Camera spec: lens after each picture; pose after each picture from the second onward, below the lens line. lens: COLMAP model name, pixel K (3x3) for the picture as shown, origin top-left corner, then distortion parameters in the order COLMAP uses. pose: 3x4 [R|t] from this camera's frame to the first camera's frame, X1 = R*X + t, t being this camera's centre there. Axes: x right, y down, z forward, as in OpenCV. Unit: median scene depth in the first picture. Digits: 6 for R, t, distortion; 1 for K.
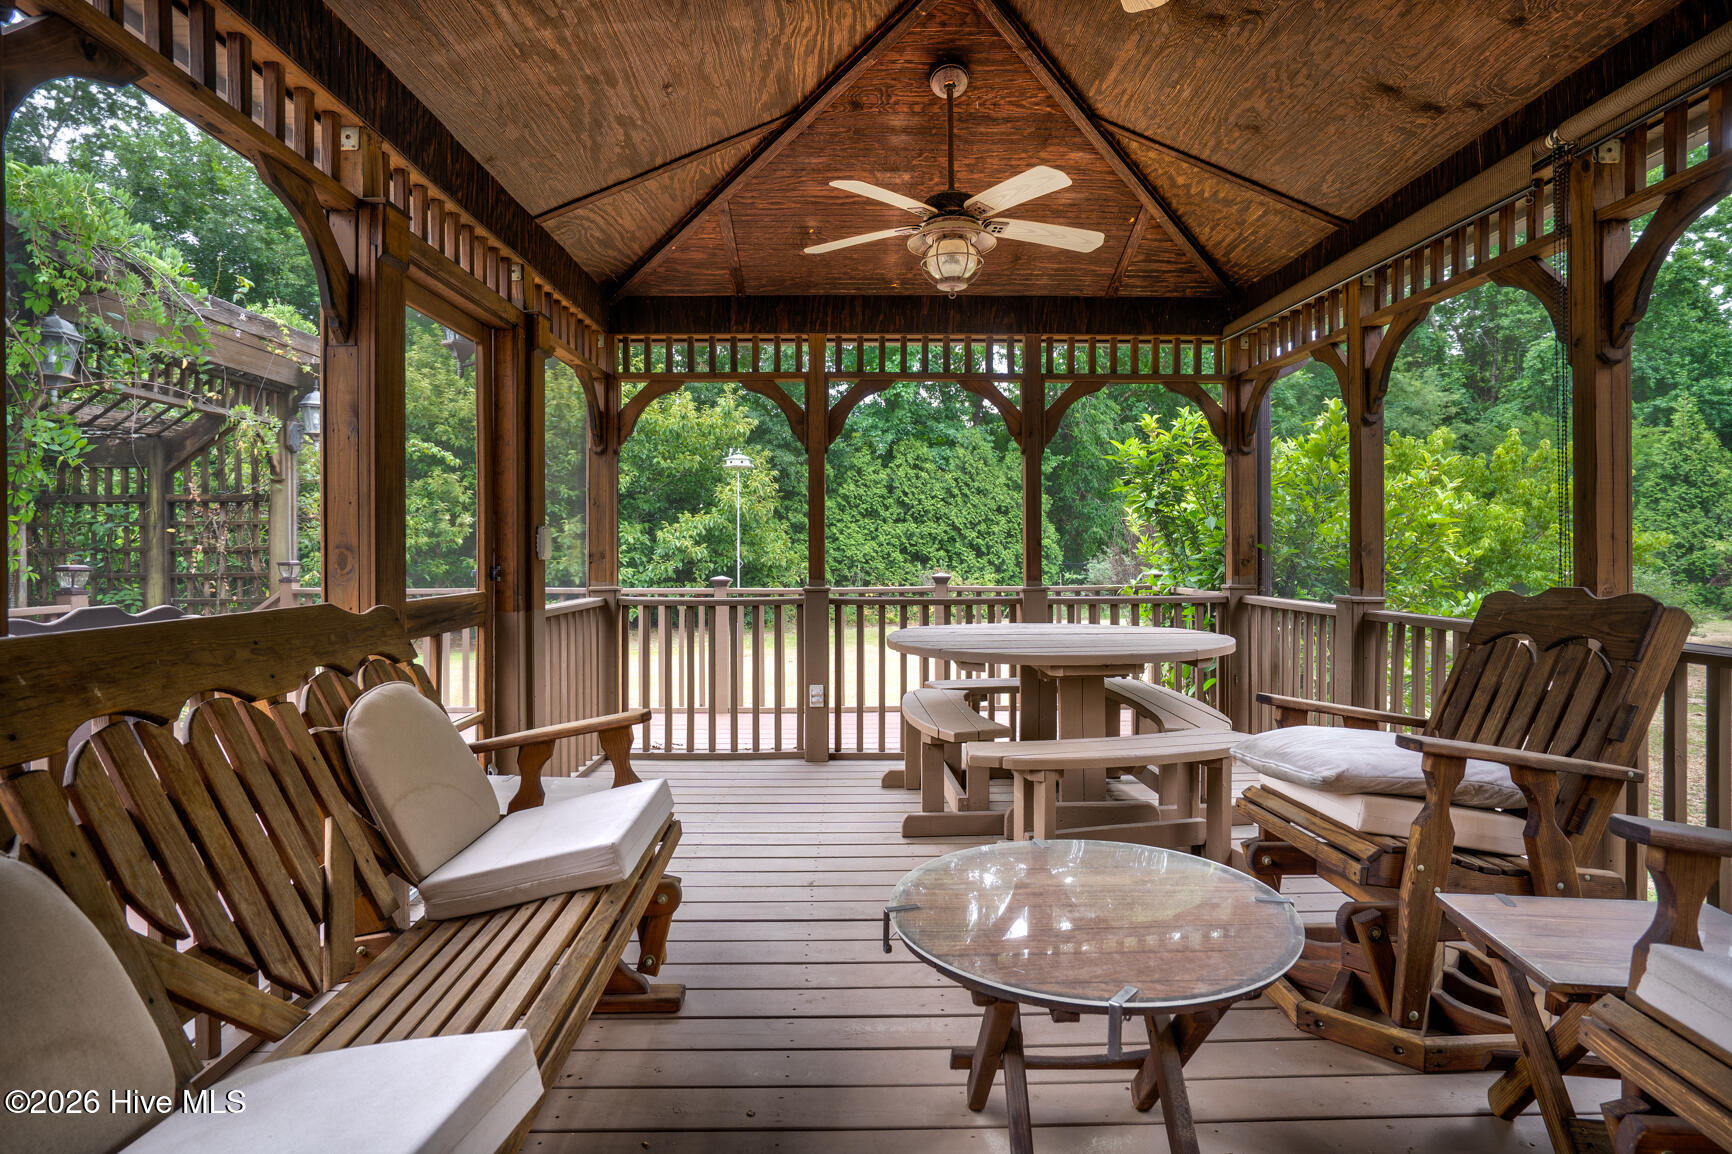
lens RADIAL K [[875.5, 0, 864.2], [0, 875.5, 568.6], [0, 0, 1]] dist [-0.034601, -0.000138]
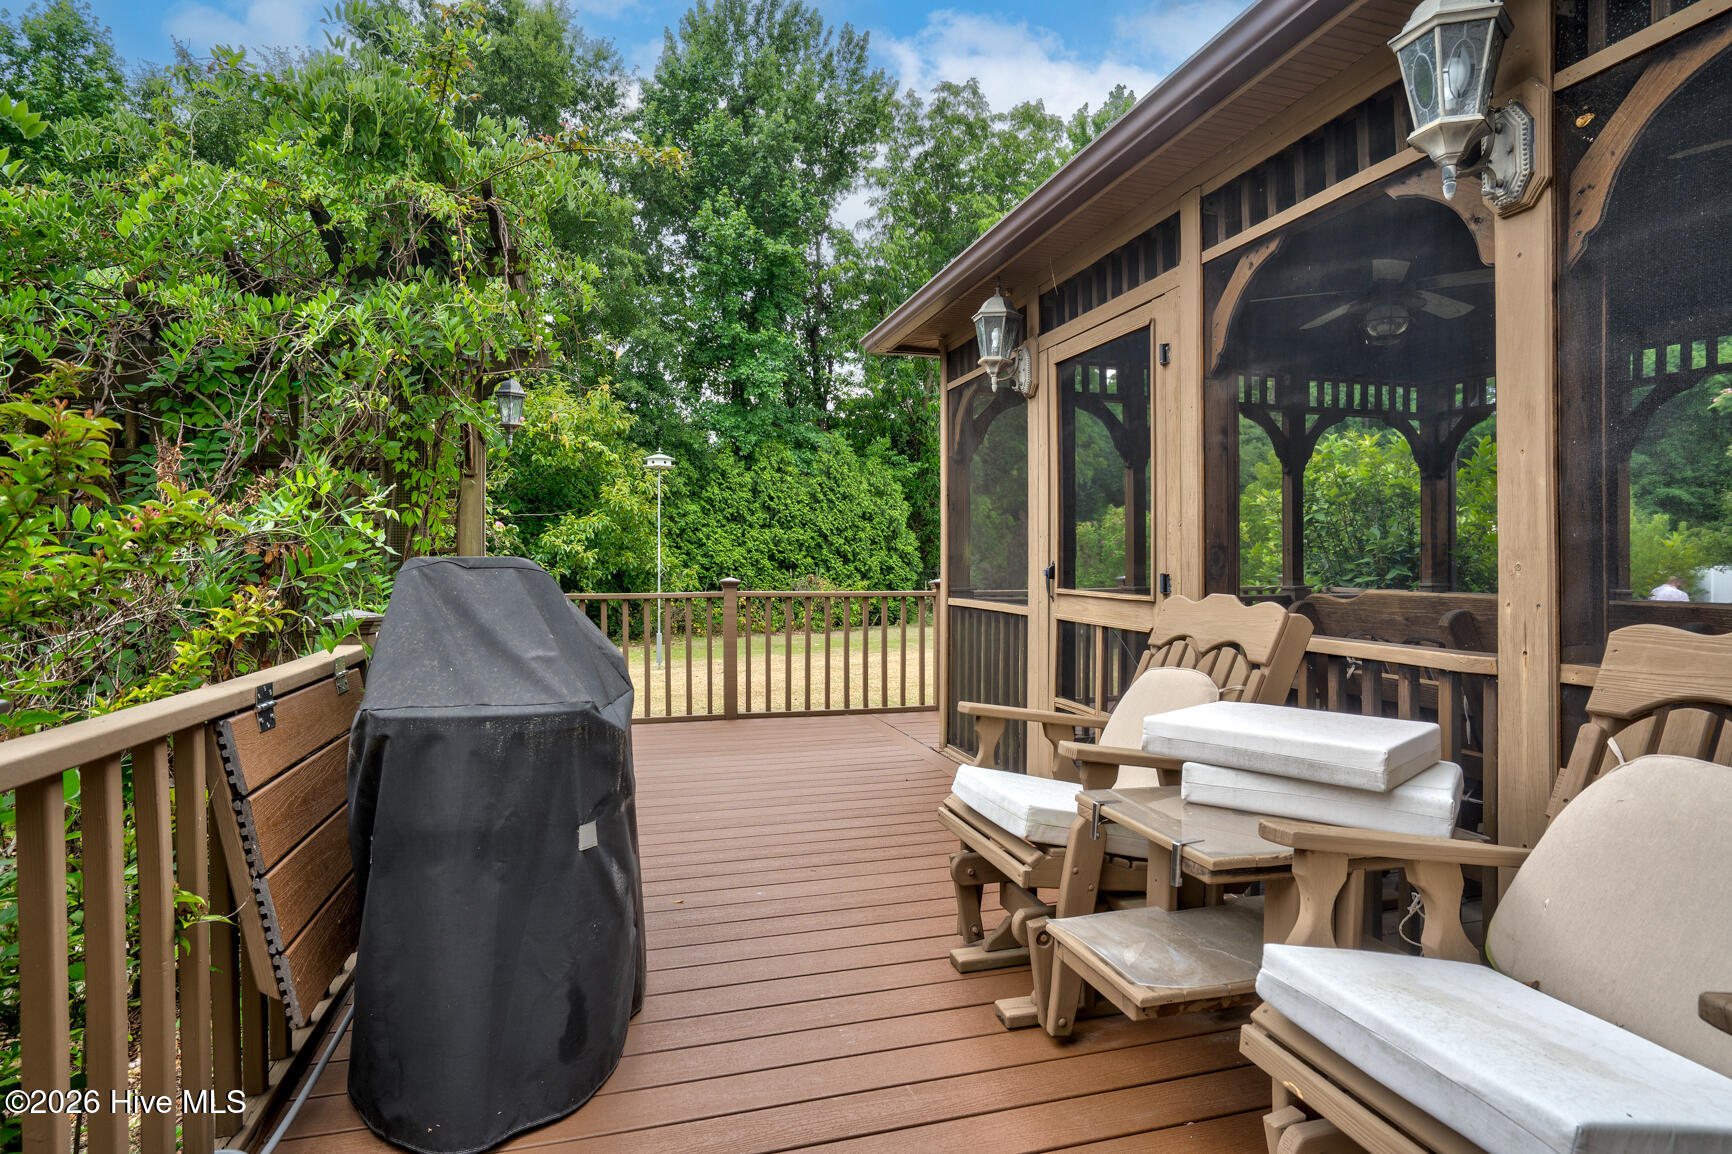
lens RADIAL K [[926.9, 0, 862.7], [0, 926.9, 578.3], [0, 0, 1]] dist [0.002321, -0.000014]
pose [[0.967948, -0.001774, 0.251145, -0.111822], [0.001426, 0.999998, 0.001568, 0.001215], [-0.251148, -0.001160, 0.967948, -0.010829]]
